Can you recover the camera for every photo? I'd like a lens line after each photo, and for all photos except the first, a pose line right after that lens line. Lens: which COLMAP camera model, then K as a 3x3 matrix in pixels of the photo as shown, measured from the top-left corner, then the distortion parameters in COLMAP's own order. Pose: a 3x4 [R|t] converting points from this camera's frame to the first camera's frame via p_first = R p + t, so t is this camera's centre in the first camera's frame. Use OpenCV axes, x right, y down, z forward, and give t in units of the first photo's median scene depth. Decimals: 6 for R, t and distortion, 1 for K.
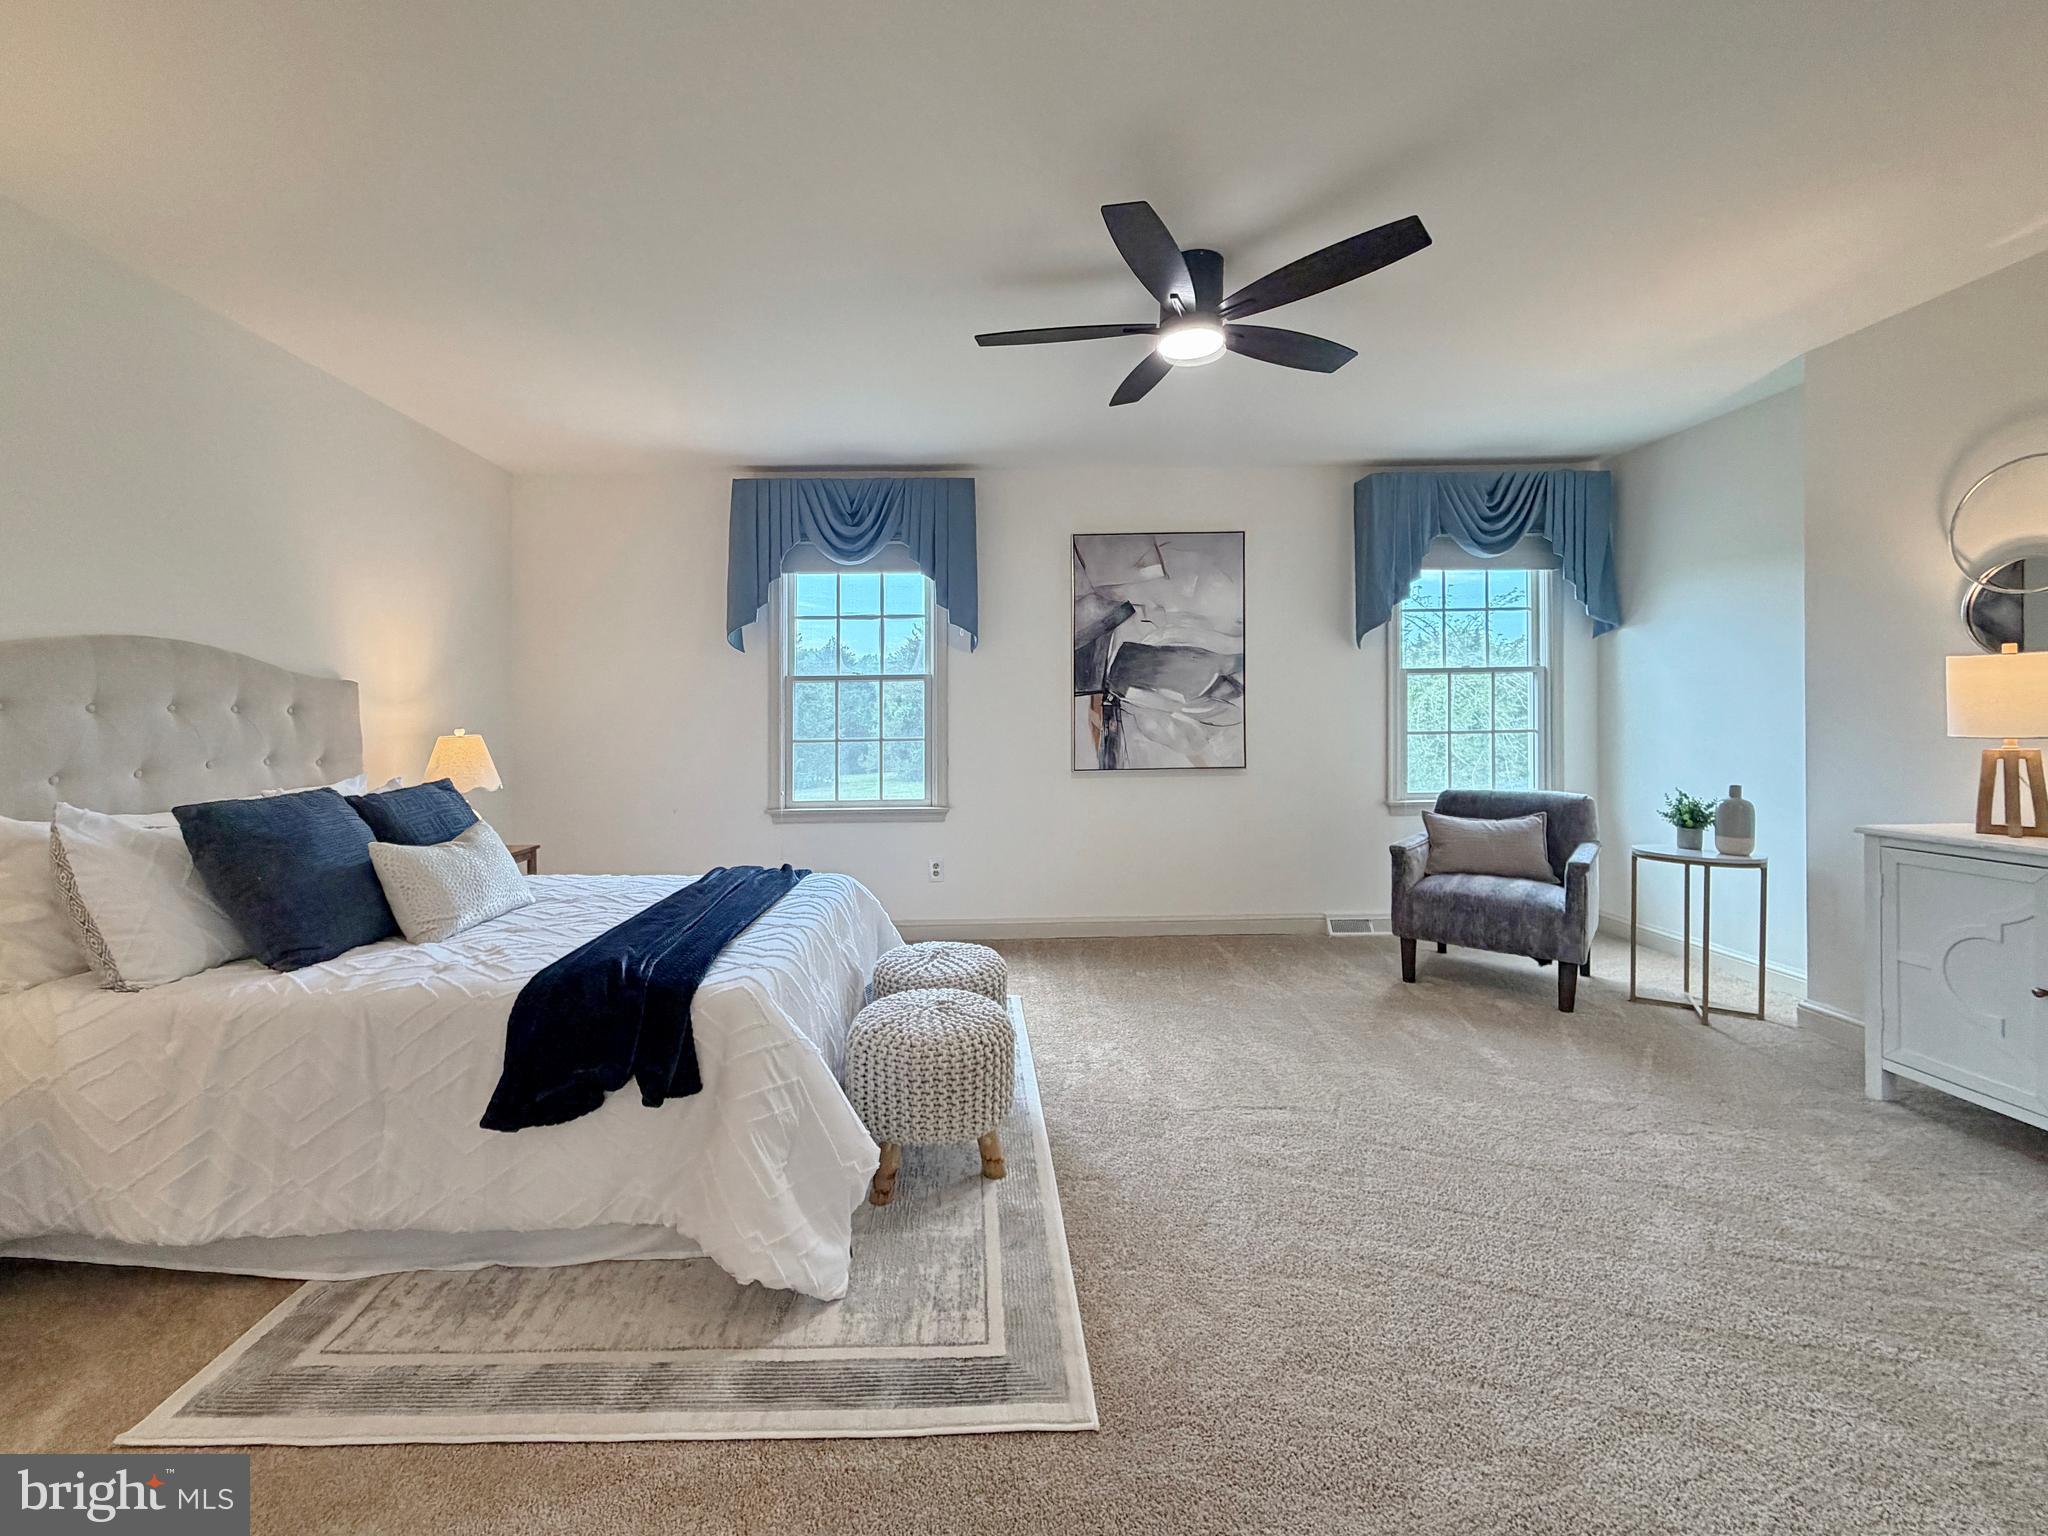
lens RADIAL K [[887.2, 0, 983.9], [0, 887.2, 737.1], [0, 0, 1]] dist [0.009098, 0.000876]
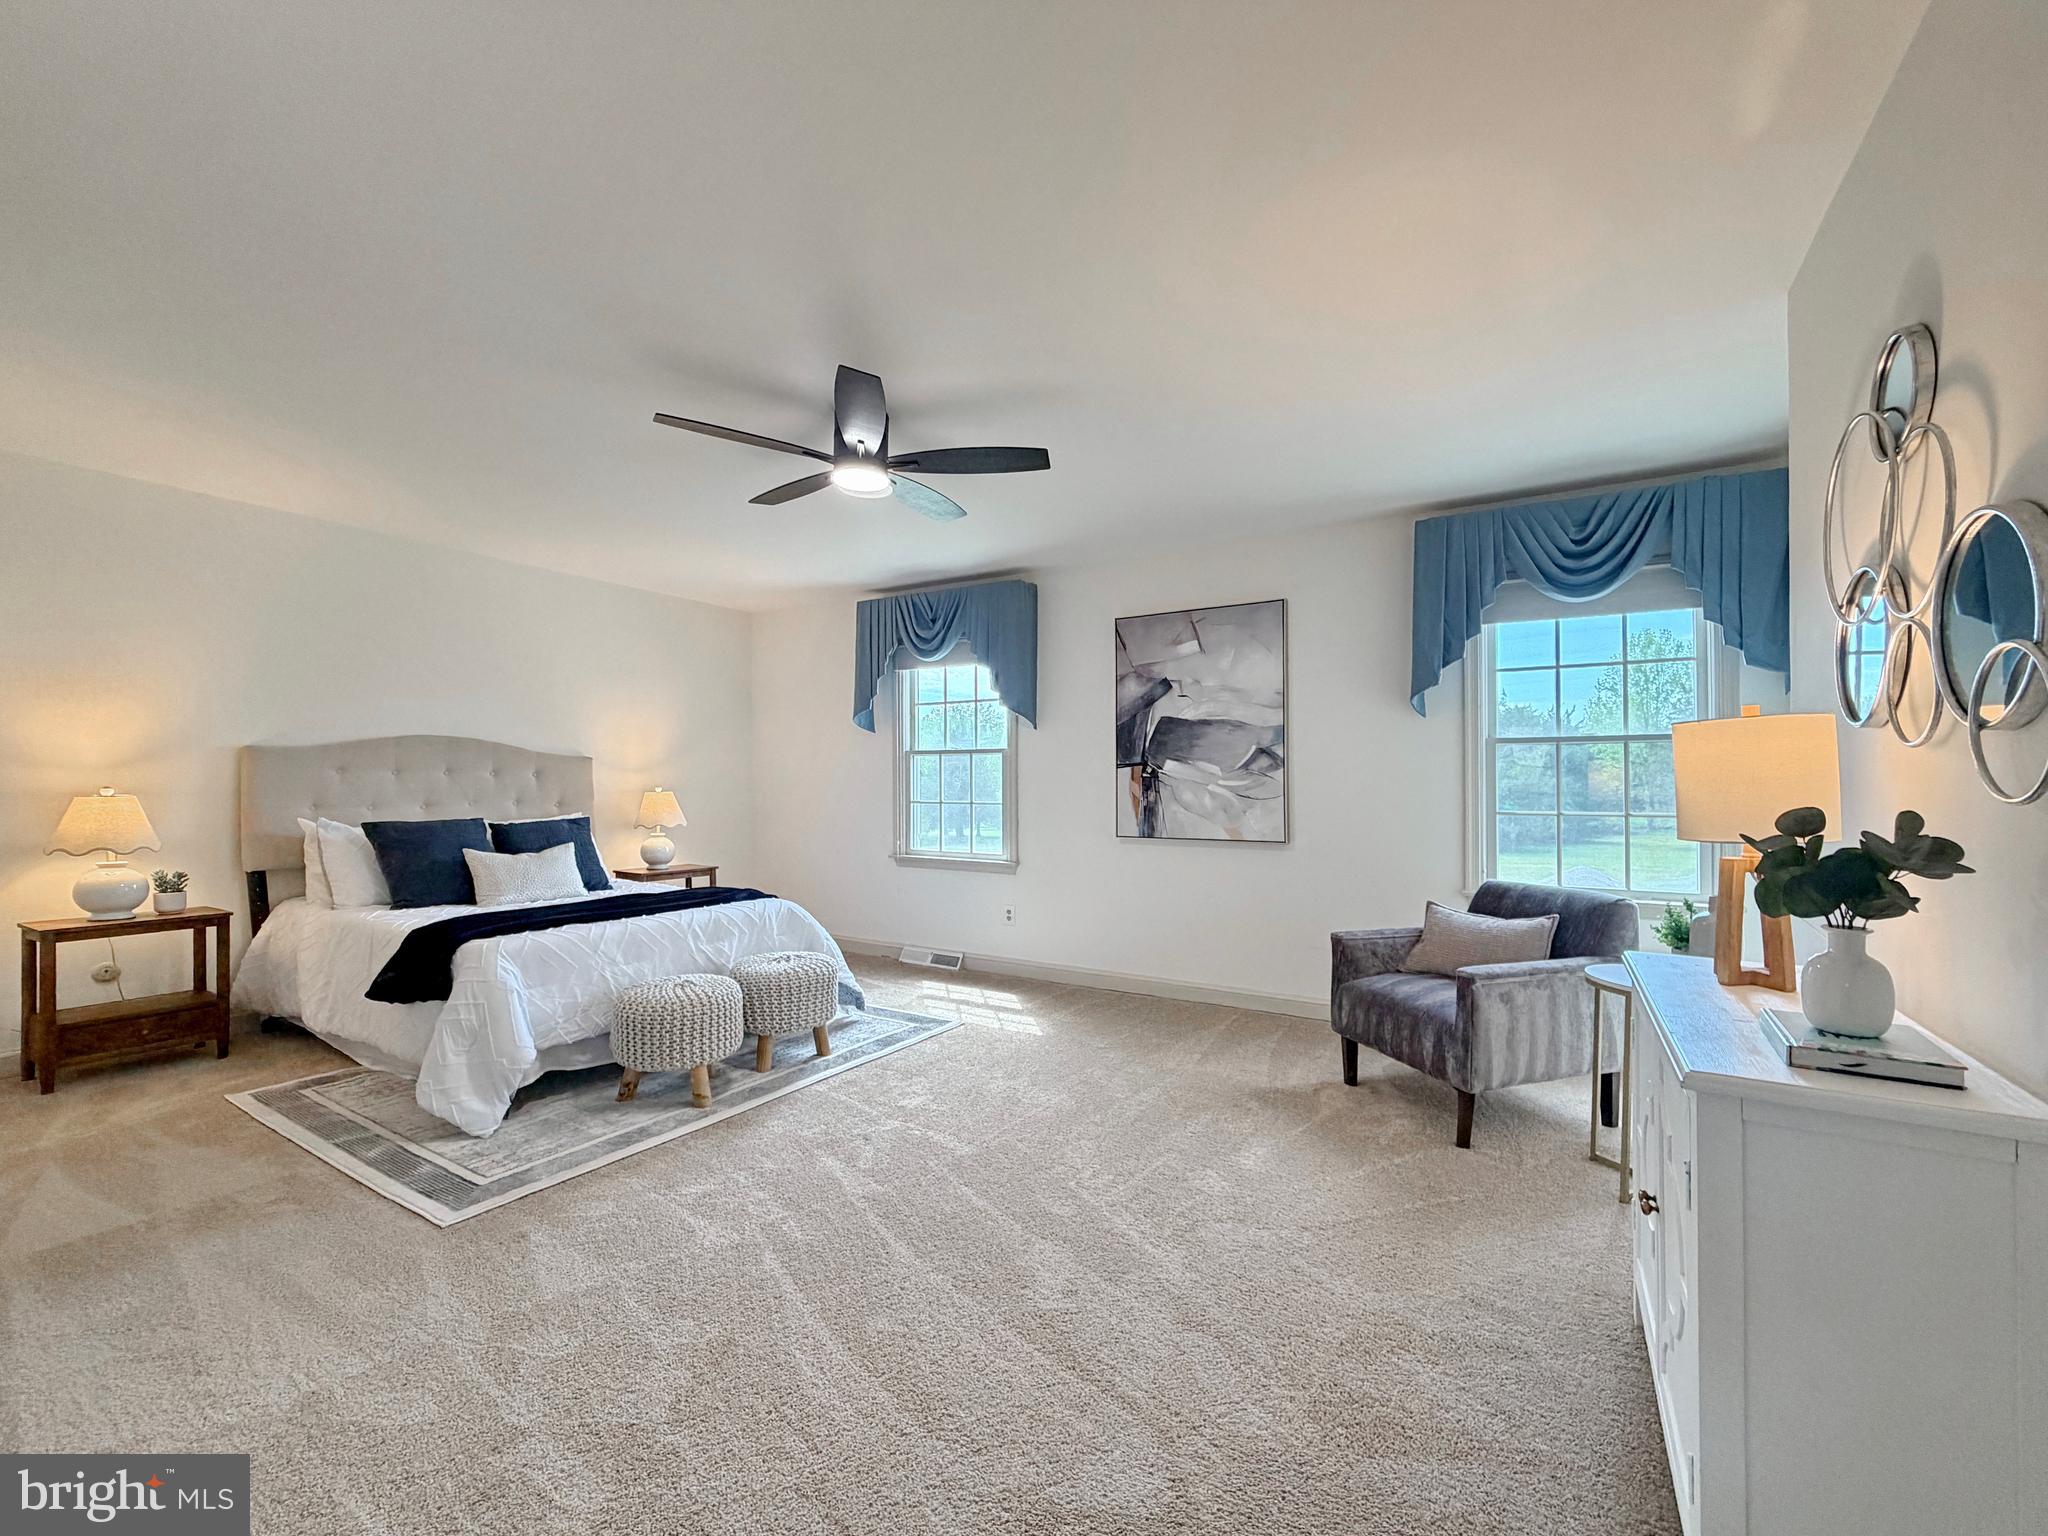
lens RADIAL K [[833.3, 0, 1031.2], [0, 833.3, 798.8], [0, 0, 1]] dist [0.009352, -0.000409]
pose [[0.844220, 0.027153, -0.535308, 0.558669], [-0.028095, 0.999585, 0.006396, -0.012111], [0.535259, 0.009640, 0.844633, 0.085949]]
